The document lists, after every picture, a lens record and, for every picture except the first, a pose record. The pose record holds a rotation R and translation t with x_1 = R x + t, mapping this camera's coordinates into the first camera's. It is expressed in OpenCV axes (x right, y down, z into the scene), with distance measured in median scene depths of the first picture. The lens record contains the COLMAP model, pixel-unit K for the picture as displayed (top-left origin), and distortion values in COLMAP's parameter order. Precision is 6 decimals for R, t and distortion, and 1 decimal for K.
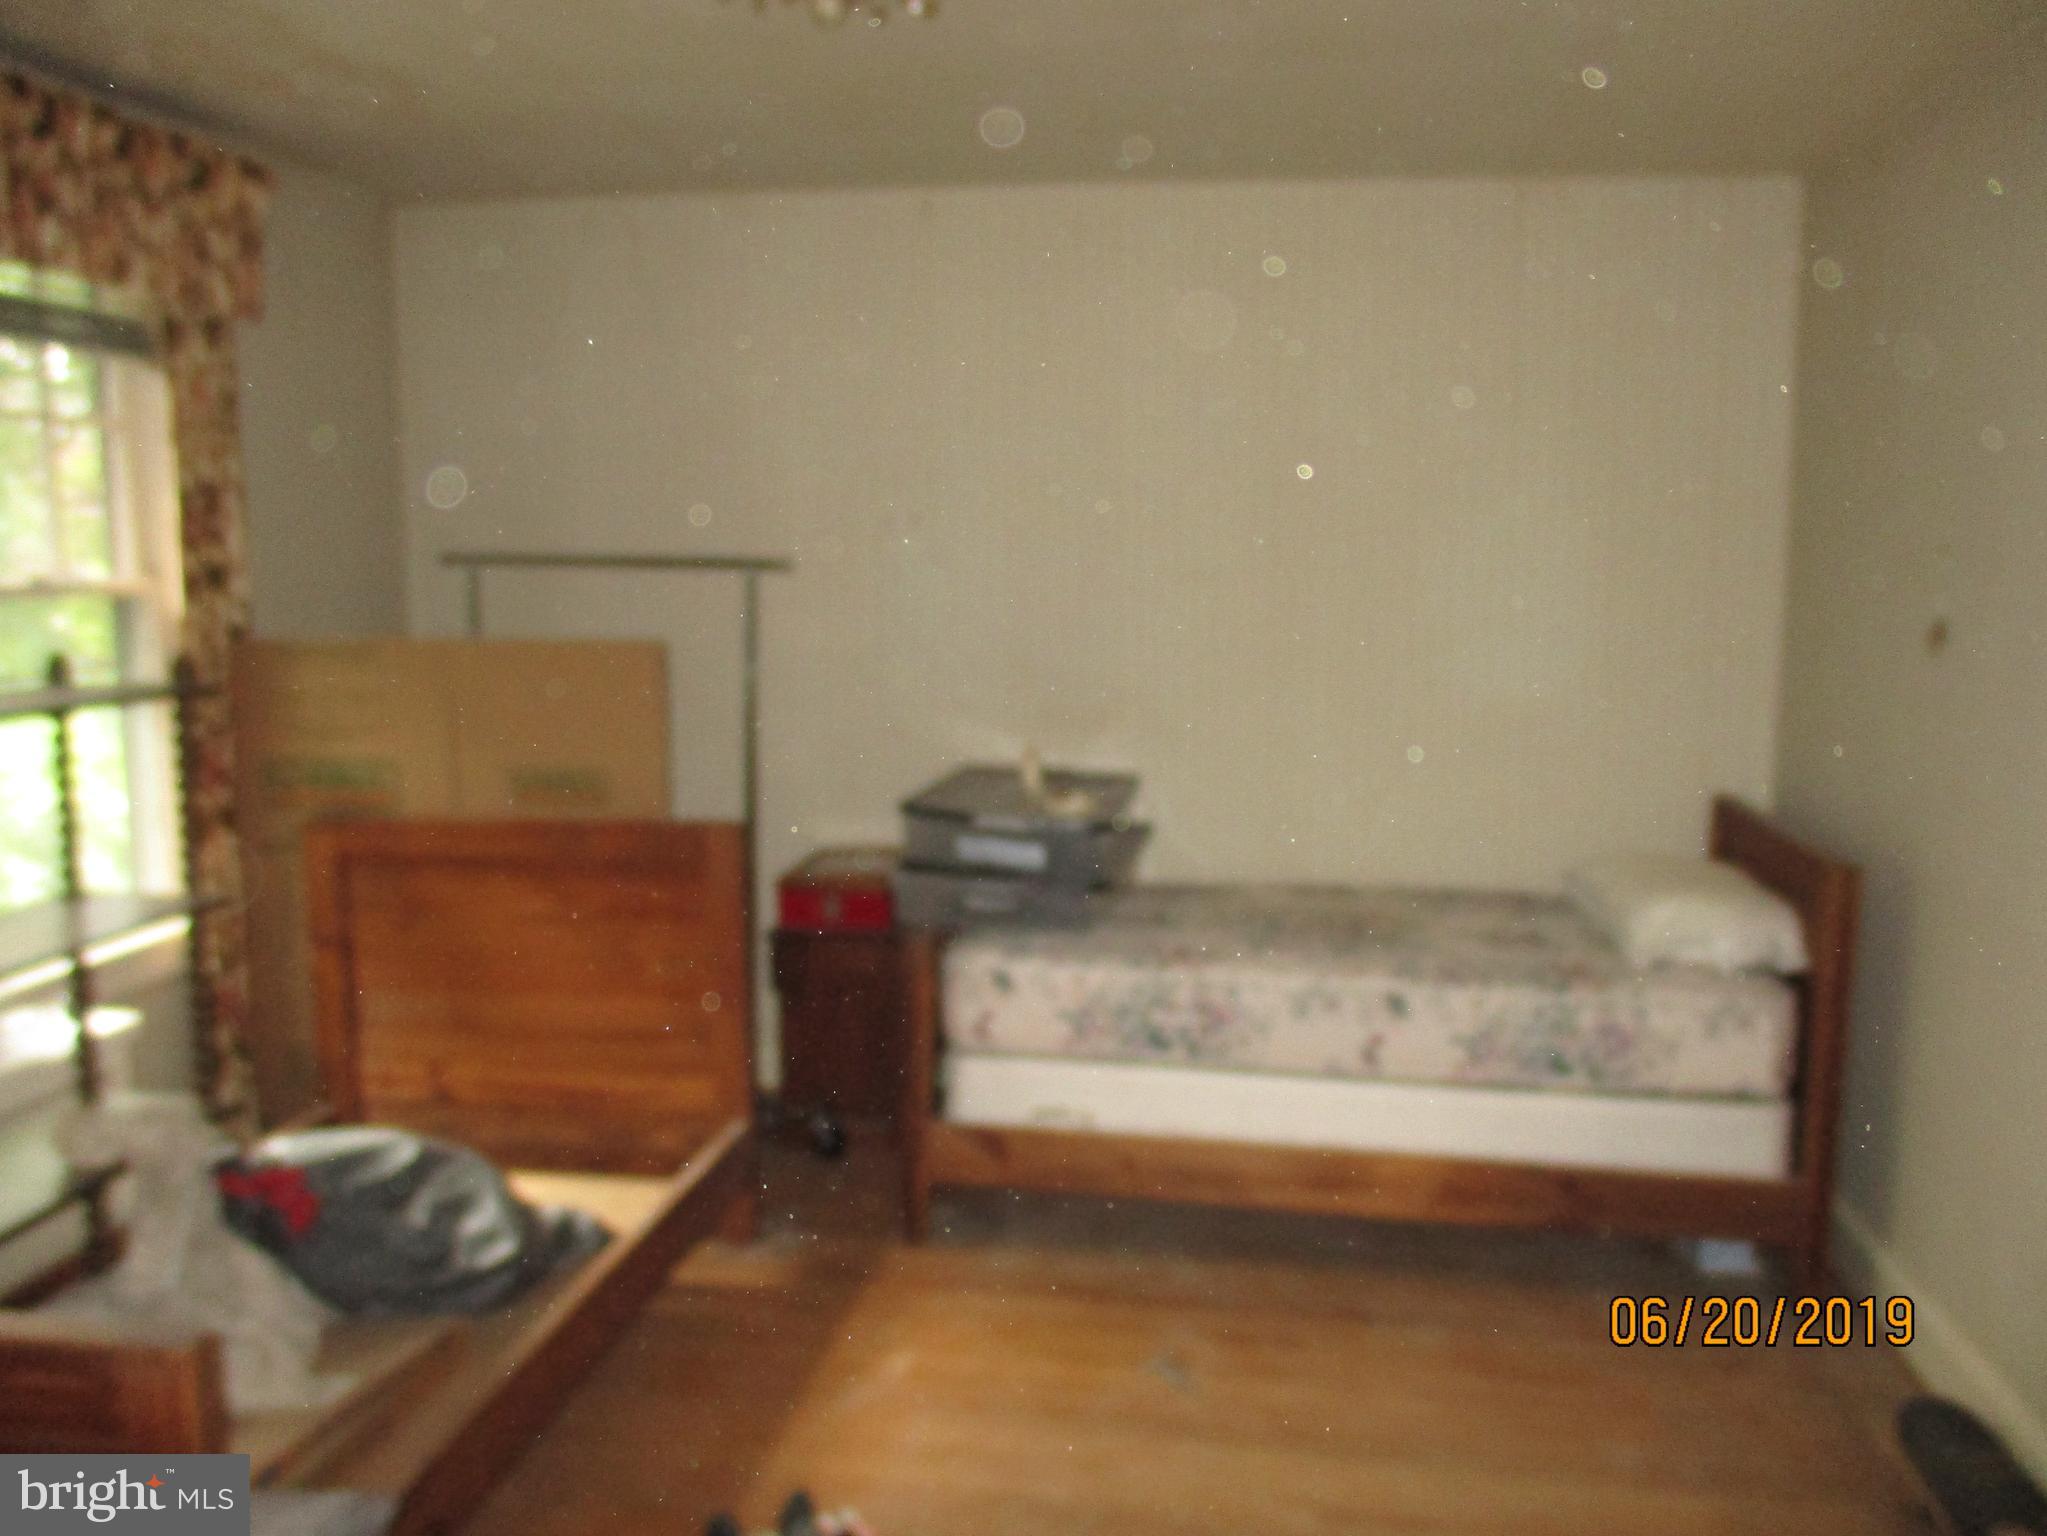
lens RADIAL K [[1714.9, 0, 1031.8], [0, 1714.9, 770.0], [0, 0, 1]] dist [-0.024948, 0.016090]
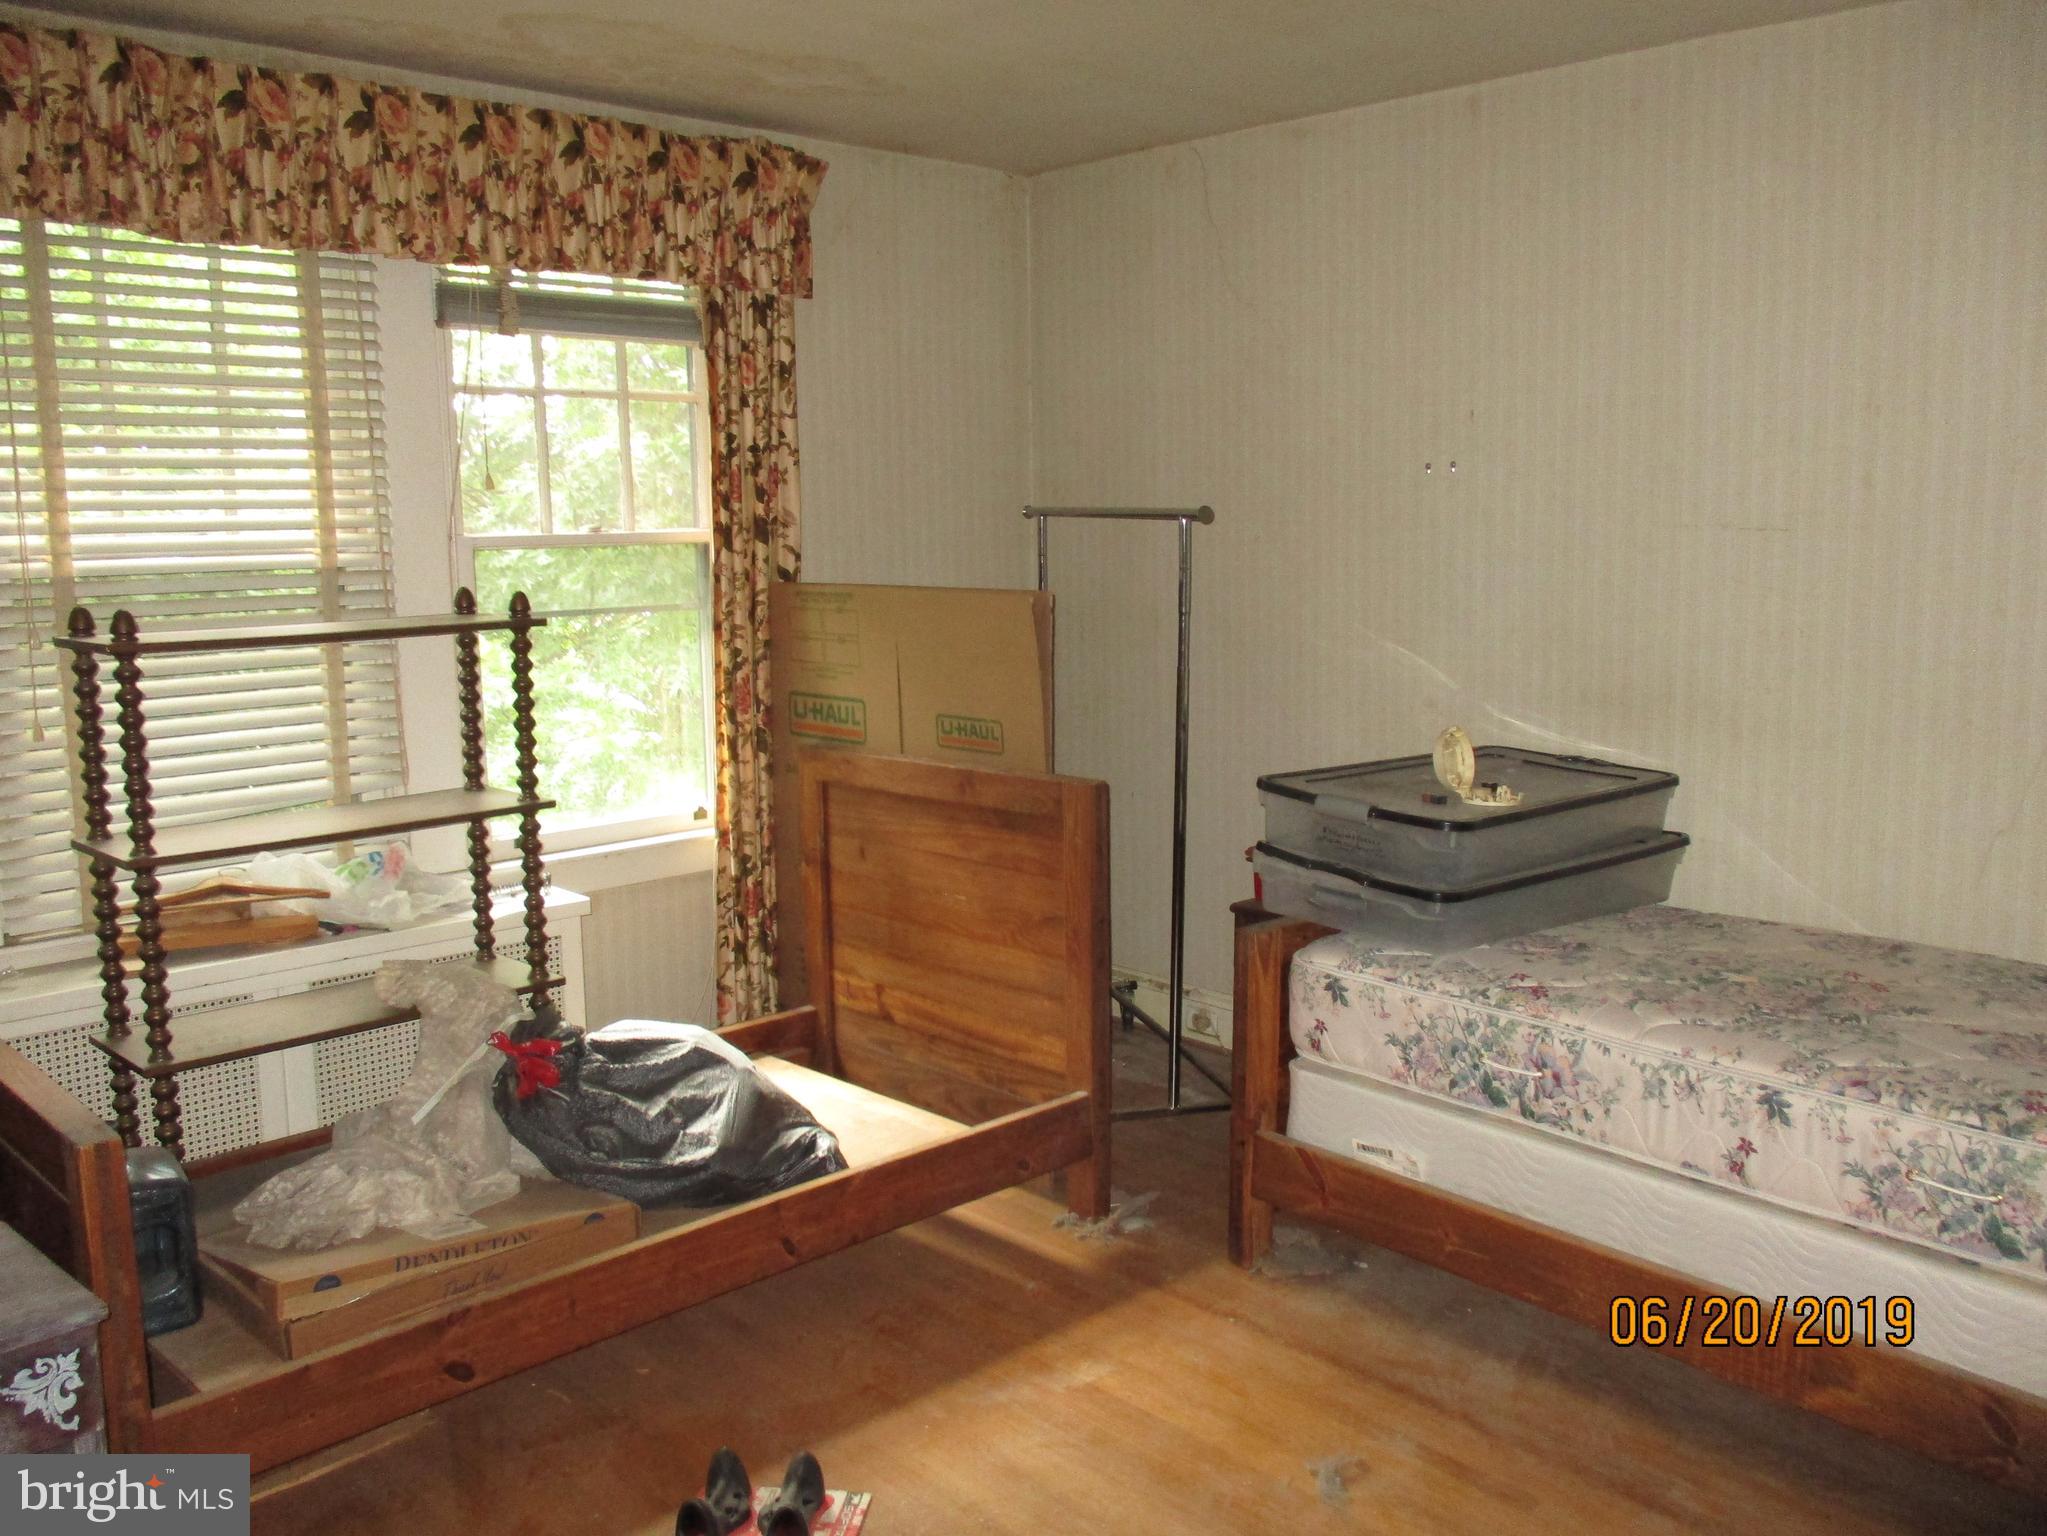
lens RADIAL K [[1714.9, 0, 1025.3], [0, 1714.9, 768.5], [0, 0, 1]] dist [-0.024948, 0.016090]
pose [[0.789958, 0.082080, -0.607643, 0.383955], [-0.068268, 0.996612, 0.045870, -0.018889], [0.609349, 0.005247, 0.792885, 0.213214]]
